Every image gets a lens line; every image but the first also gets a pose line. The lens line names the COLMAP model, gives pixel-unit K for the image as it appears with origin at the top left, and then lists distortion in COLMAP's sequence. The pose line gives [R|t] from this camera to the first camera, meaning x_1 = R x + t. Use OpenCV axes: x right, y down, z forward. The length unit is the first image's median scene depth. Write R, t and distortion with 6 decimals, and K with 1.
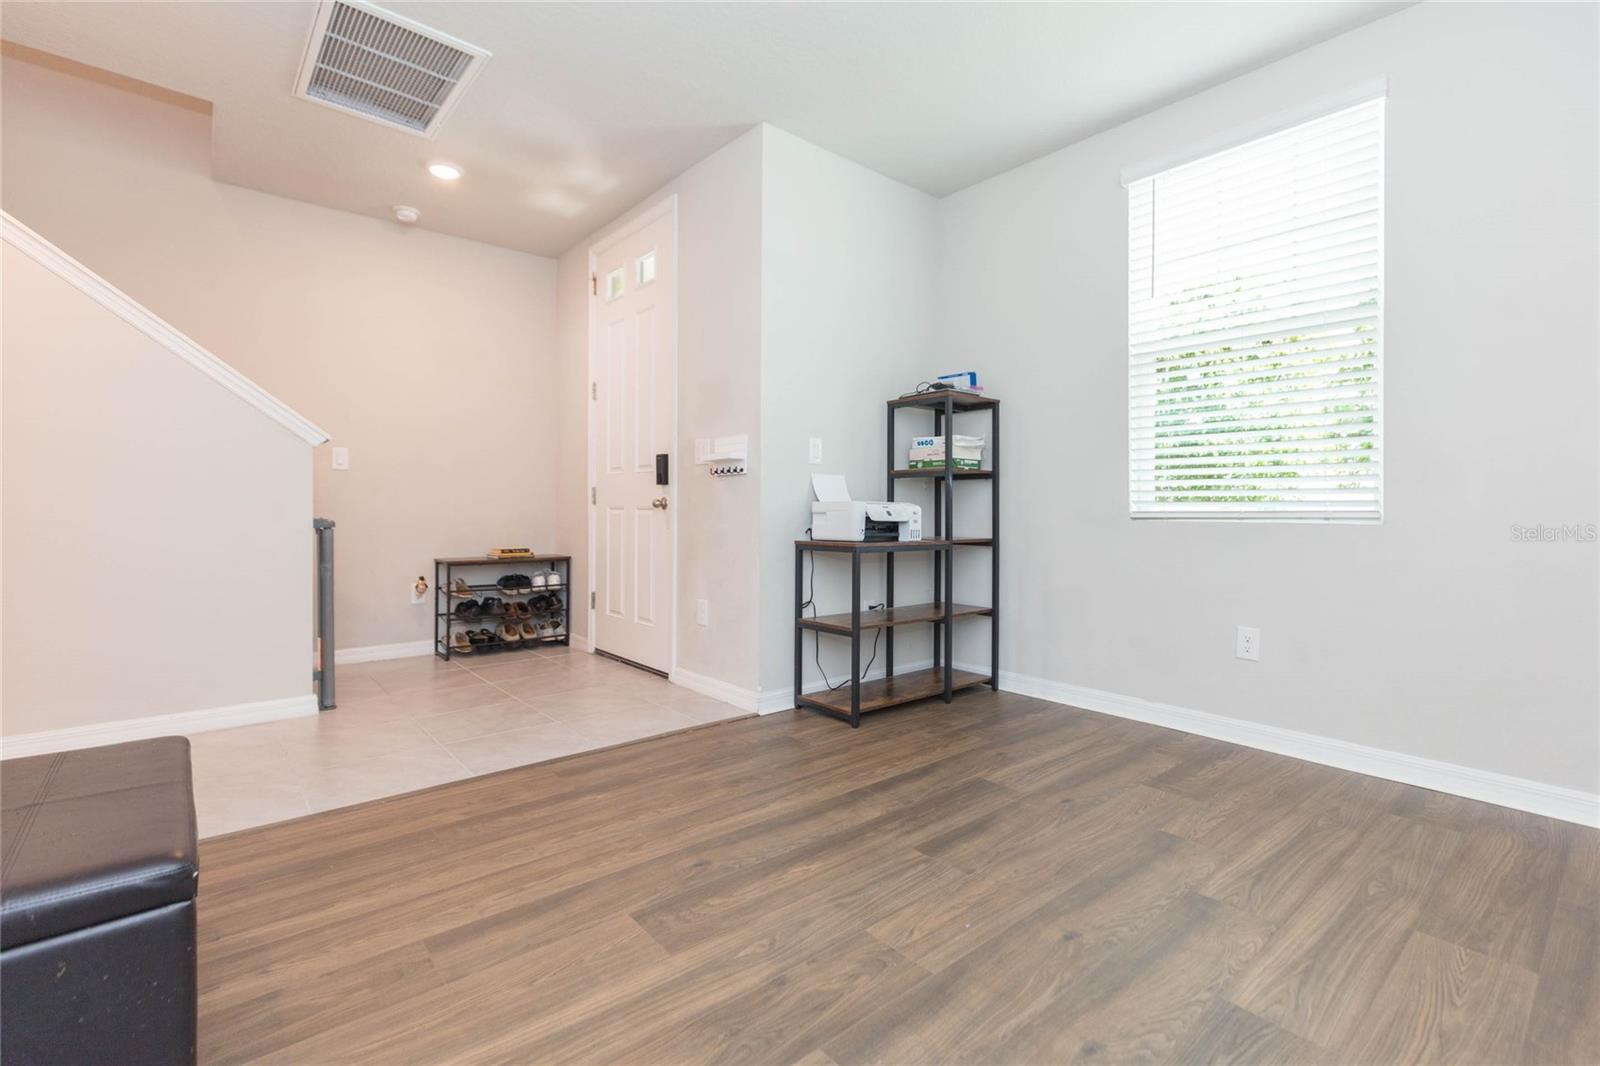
lens RADIAL K [[722.7, 0, 811.7], [0, 722.7, 524.4], [0, 0, 1]] dist [0.002736, 0.000237]
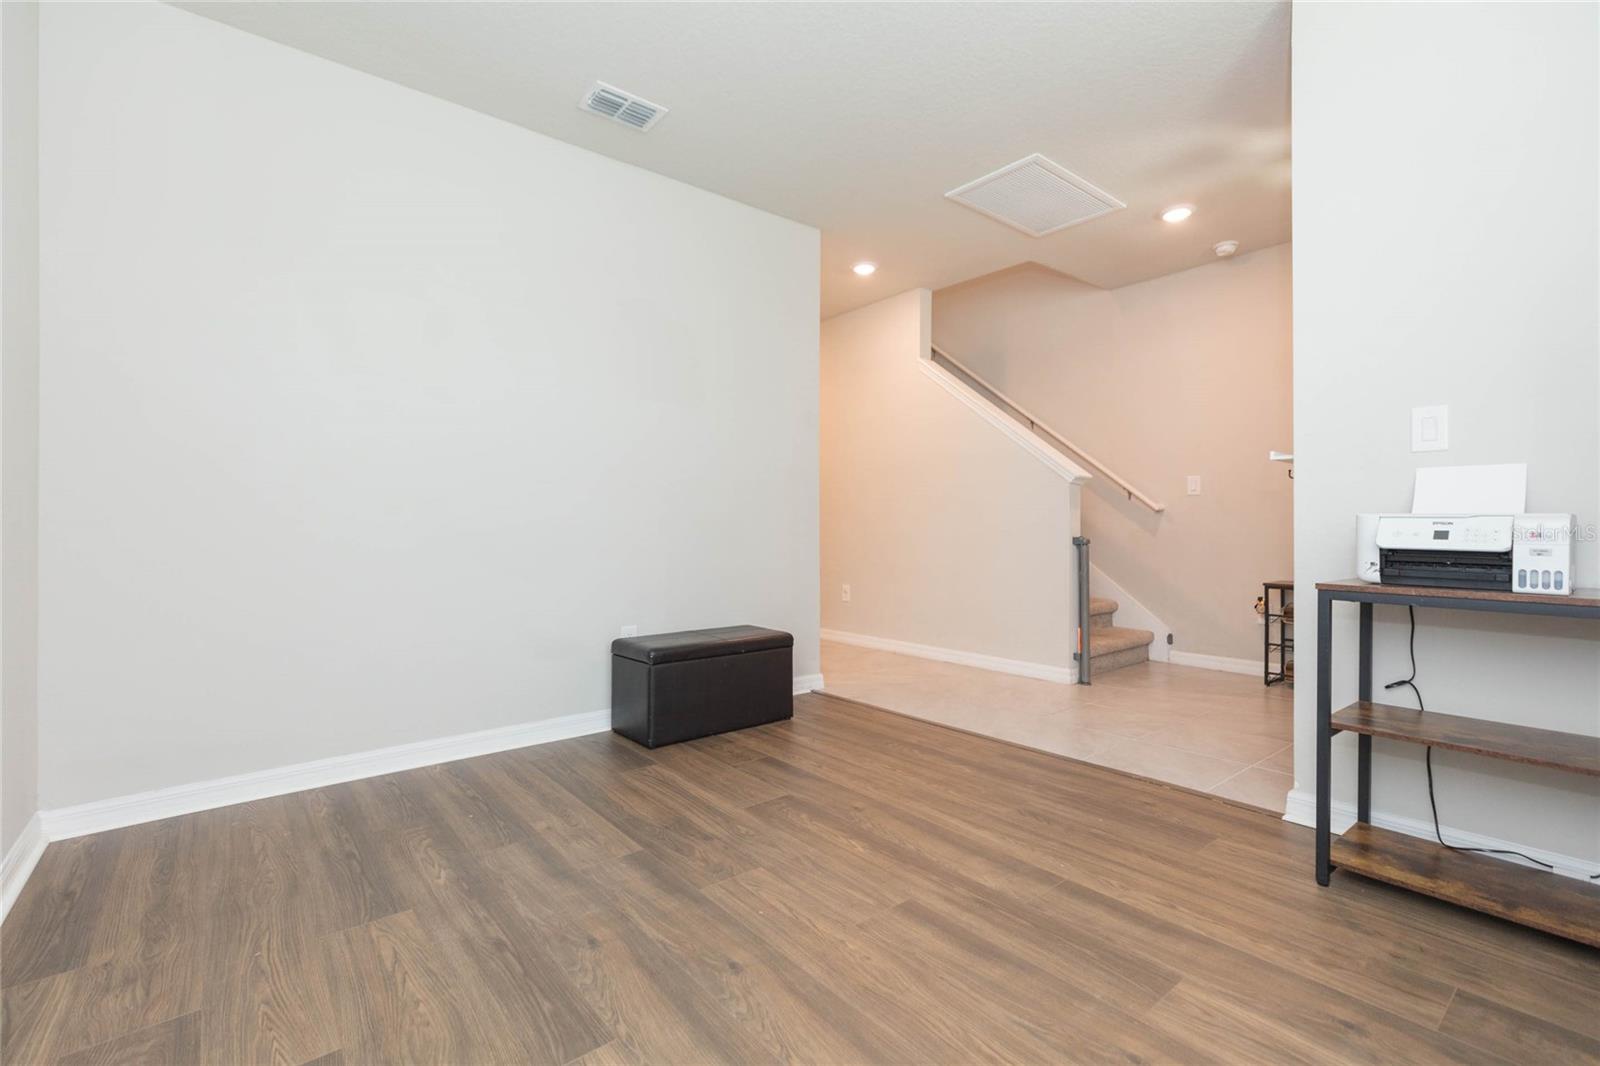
lens RADIAL K [[716.8, 0, 800.0], [0, 716.8, 533.0], [0, 0, 1]] dist [0.004106, 0.000178]
pose [[-0.029249, 0.001878, -0.999570, 0.978453], [-0.018551, 0.999825, 0.002422, -0.013585], [0.999400, 0.018614, -0.029209, 0.819753]]
